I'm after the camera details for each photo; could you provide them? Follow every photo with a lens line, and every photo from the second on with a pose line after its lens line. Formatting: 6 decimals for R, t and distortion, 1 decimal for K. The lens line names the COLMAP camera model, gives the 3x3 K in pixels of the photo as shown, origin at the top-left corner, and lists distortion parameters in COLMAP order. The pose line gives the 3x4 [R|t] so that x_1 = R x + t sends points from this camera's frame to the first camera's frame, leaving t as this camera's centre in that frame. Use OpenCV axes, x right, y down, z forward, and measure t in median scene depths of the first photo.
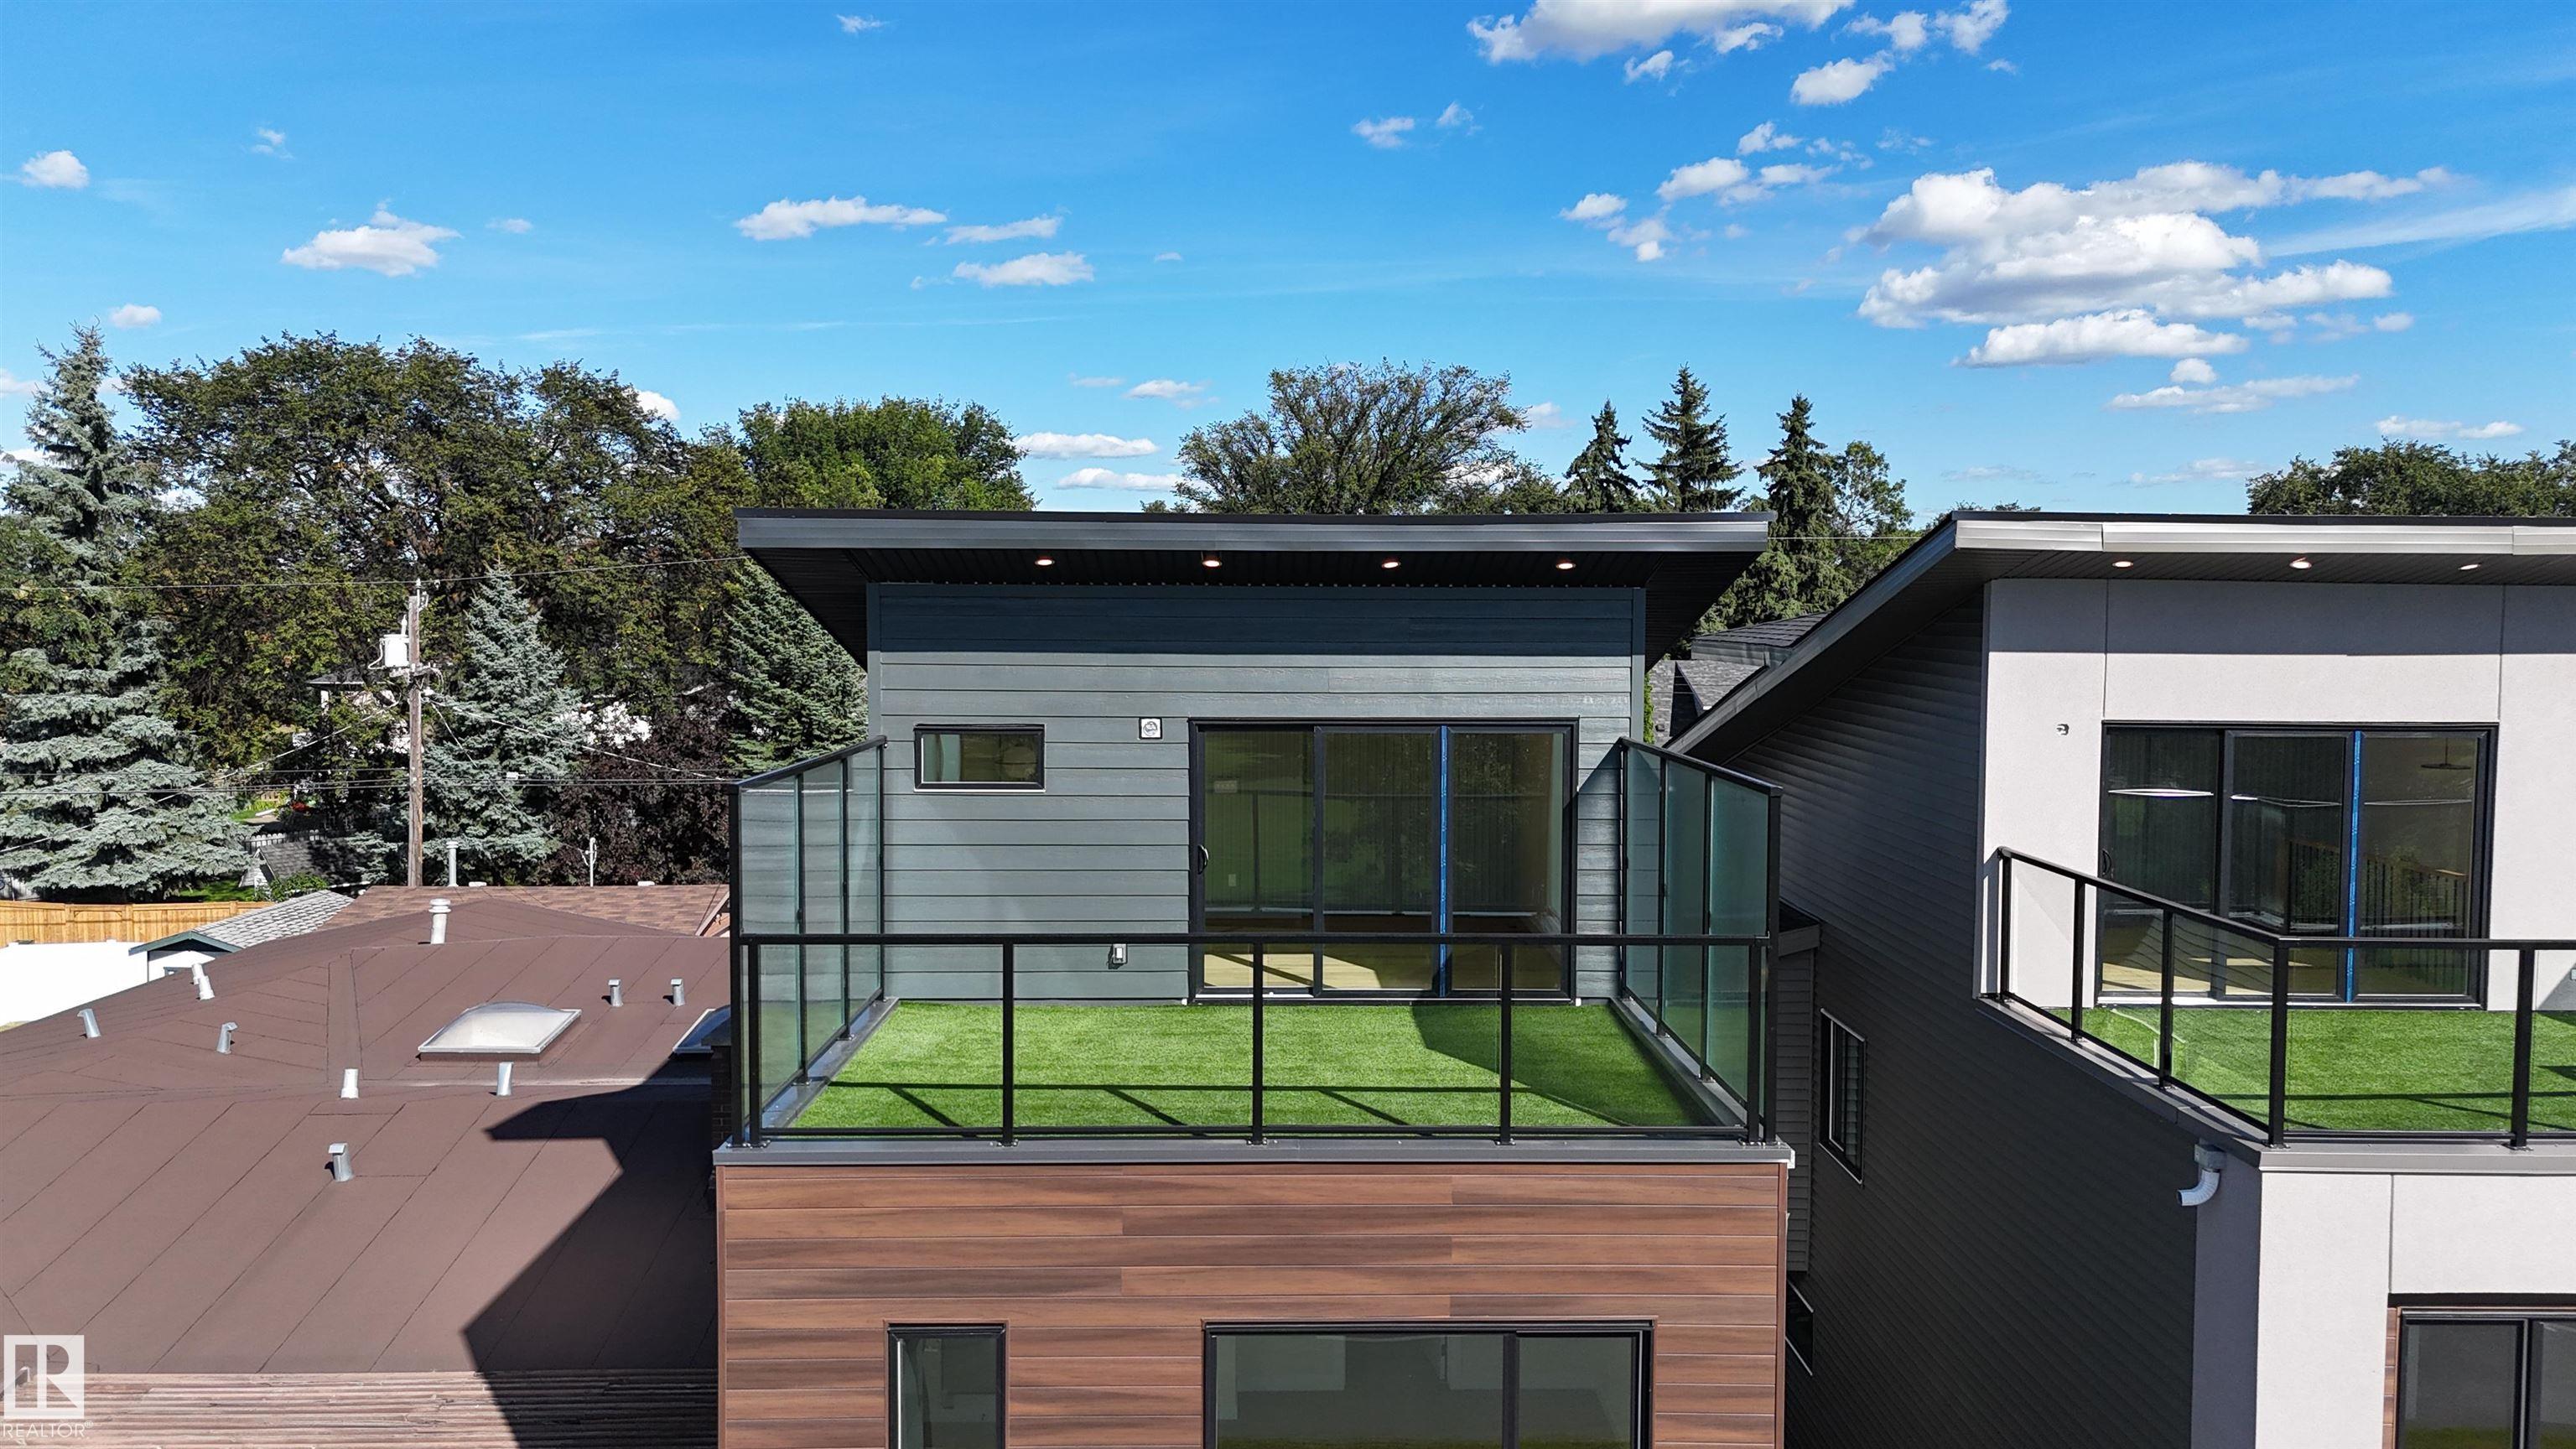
lens RADIAL K [[1909.0, 0, 1288.0], [0, 1909.0, 724.5], [0, 0, 1]] dist [0.071484, -0.055982]
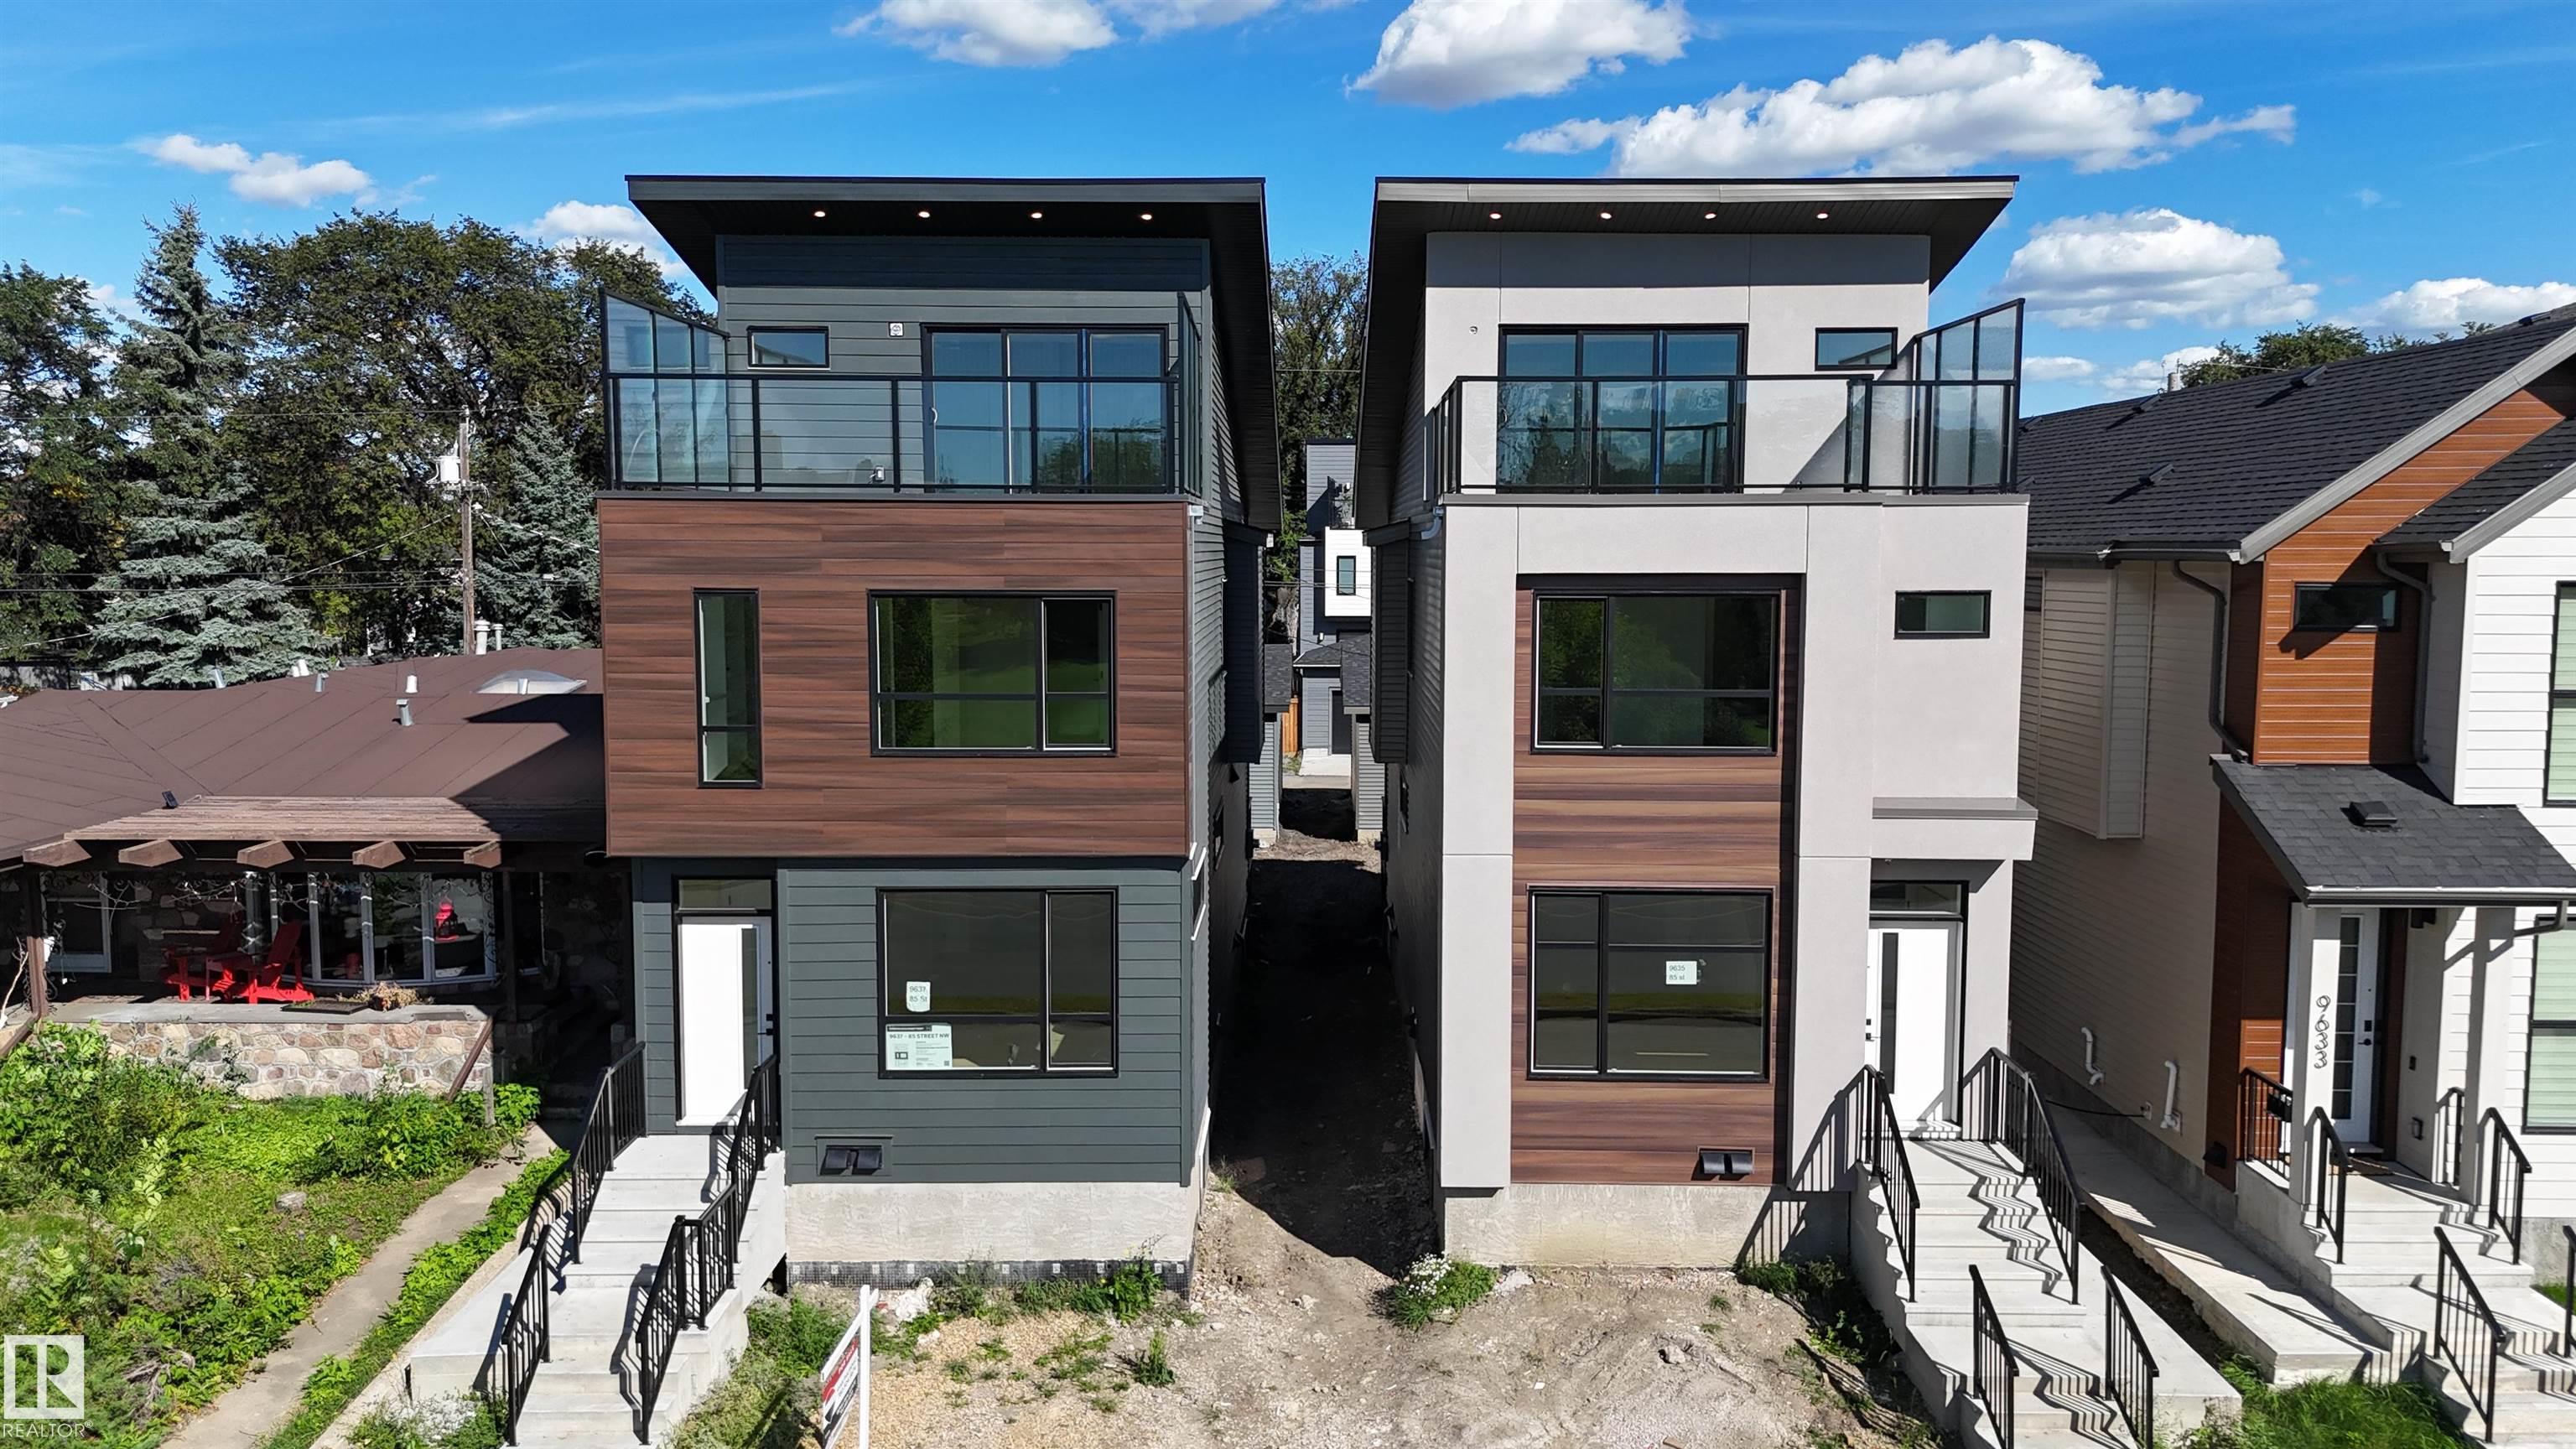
lens RADIAL K [[1909.0, 0, 1288.0], [0, 1909.0, 724.5], [0, 0, 1]] dist [0.071484, -0.055982]
pose [[0.999552, 0.000739, -0.029914, 0.076324], [0.000177, 0.999532, 0.030587, 0.071588], [0.029922, -0.030579, 0.999084, -0.150407]]
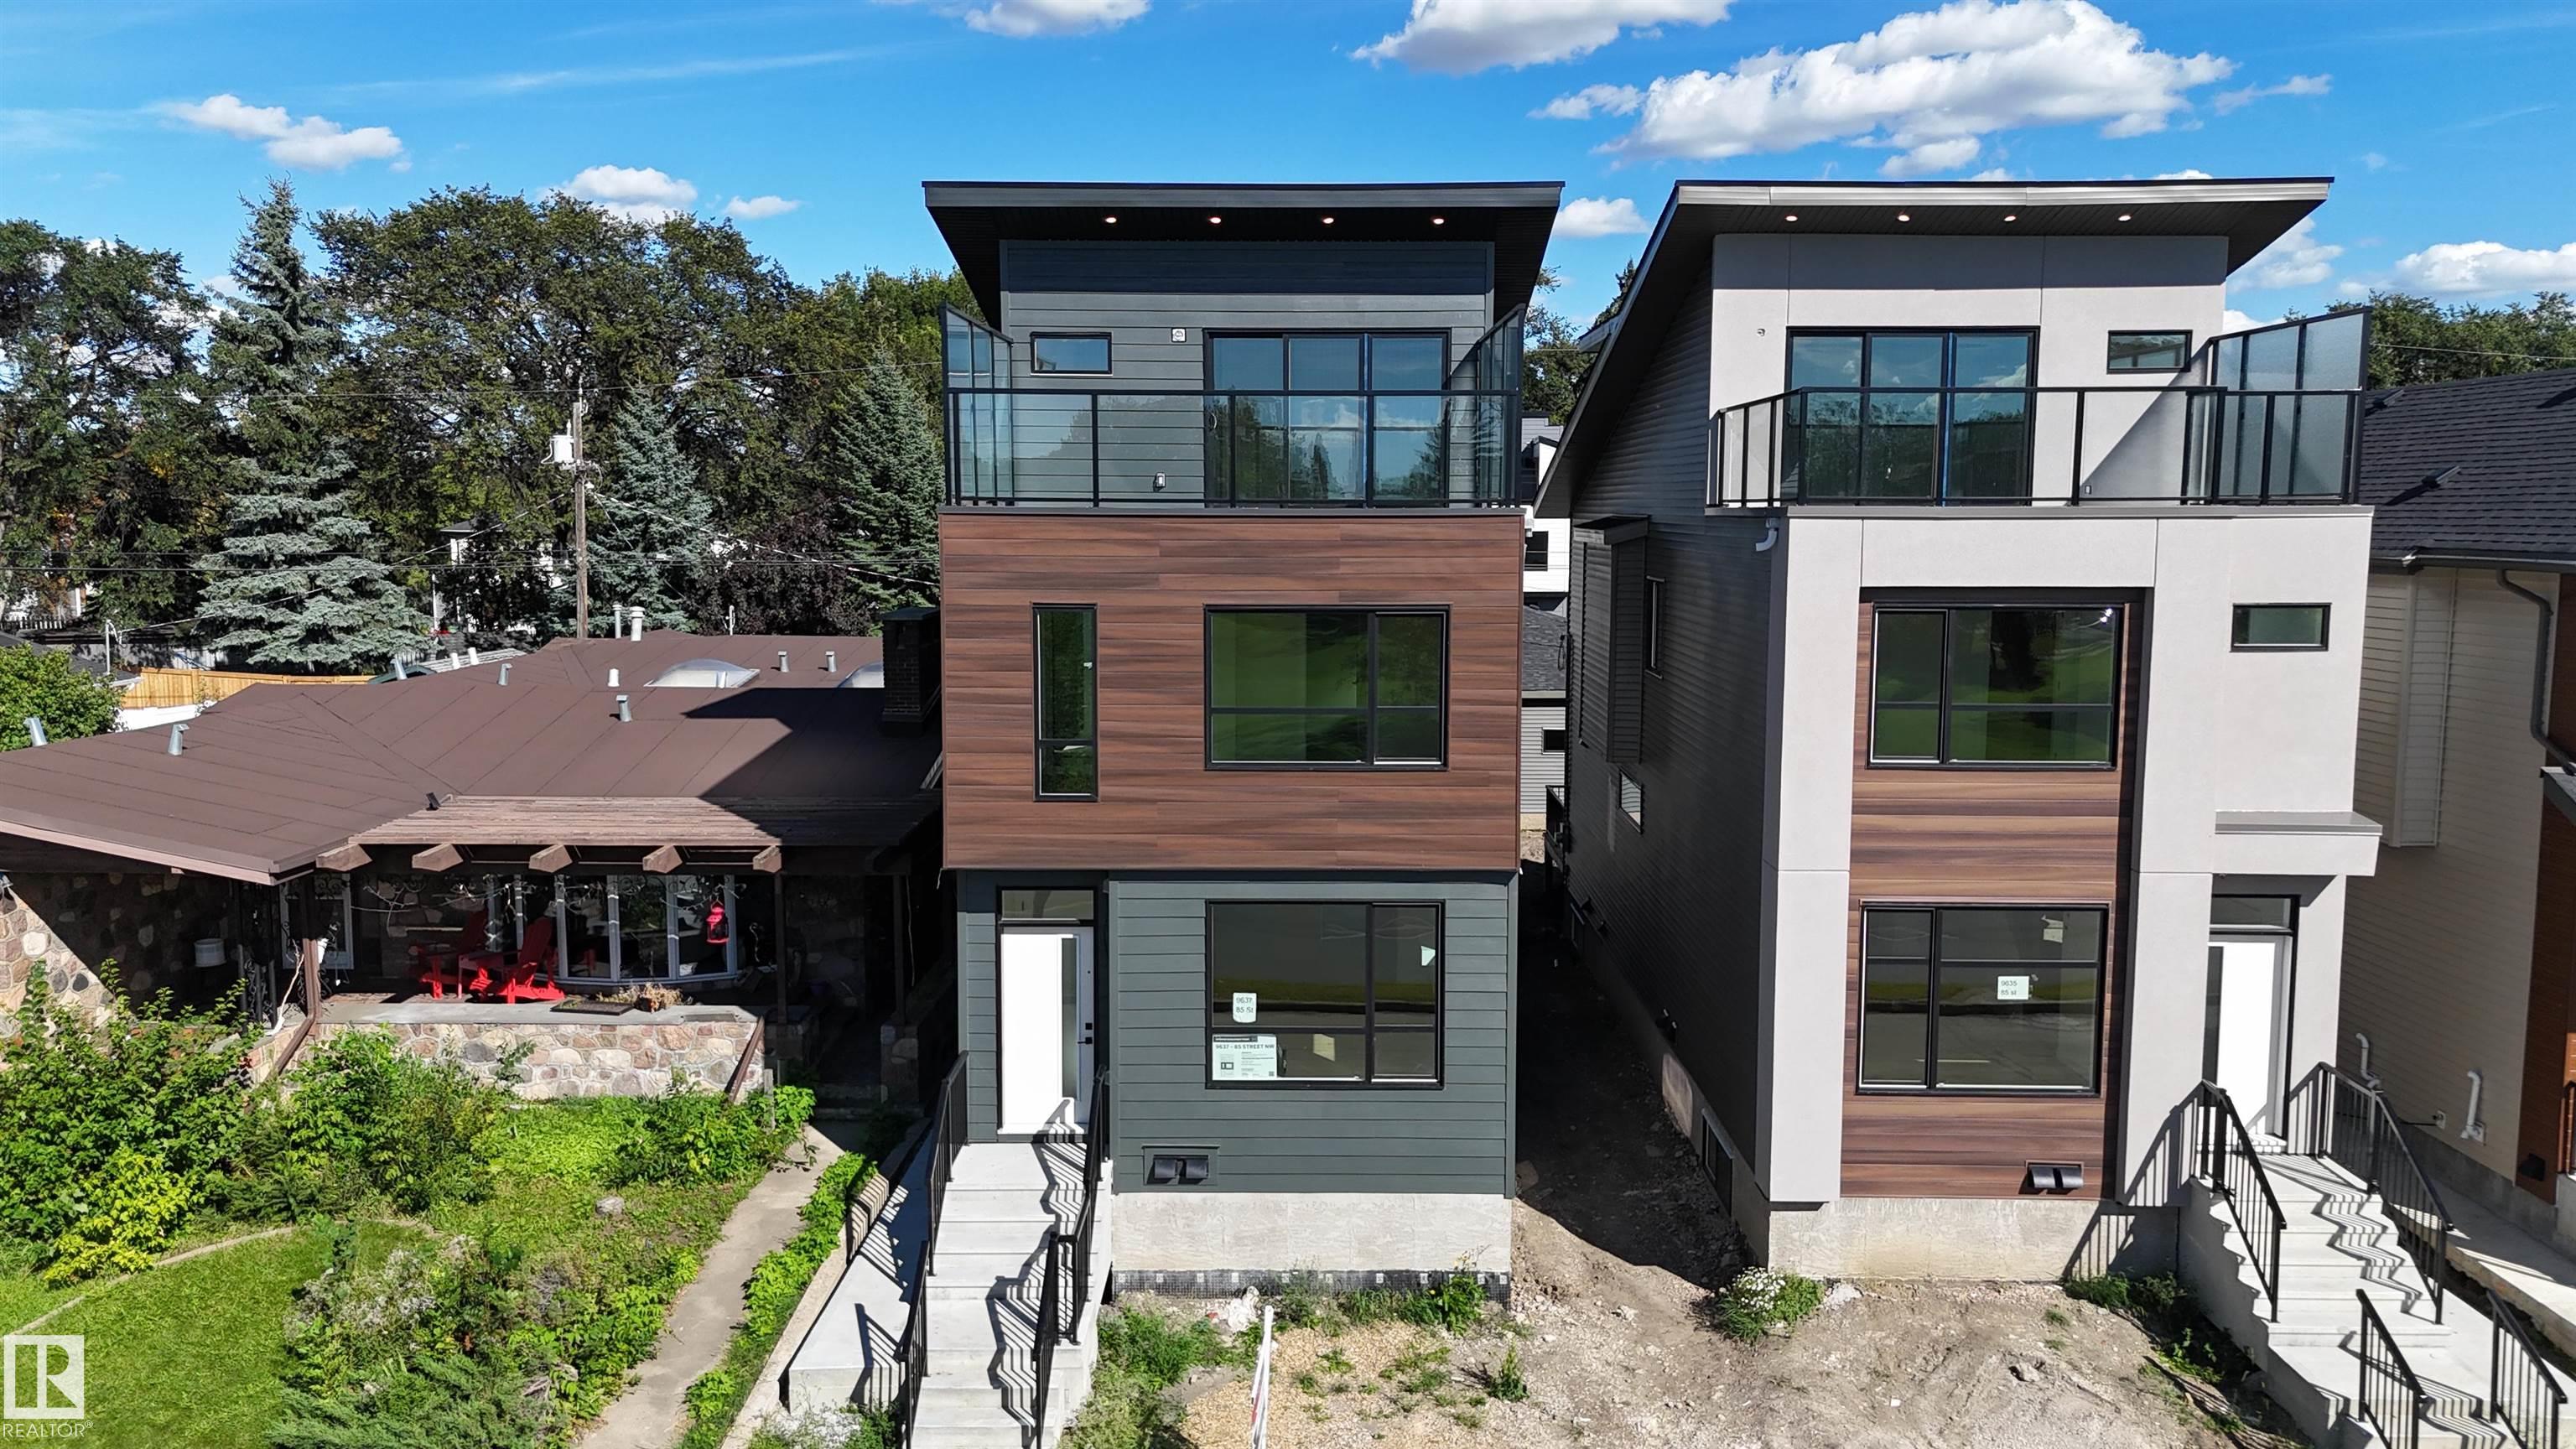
lens RADIAL K [[1909.0, 0, 1288.0], [0, 1909.0, 724.5], [0, 0, 1]] dist [0.071484, -0.055982]
pose [[0.999502, 0.001442, -0.031511, 0.017313], [0.000130, 0.998757, 0.049840, 0.062452], [0.031544, -0.049819, 0.998260, -0.151328]]
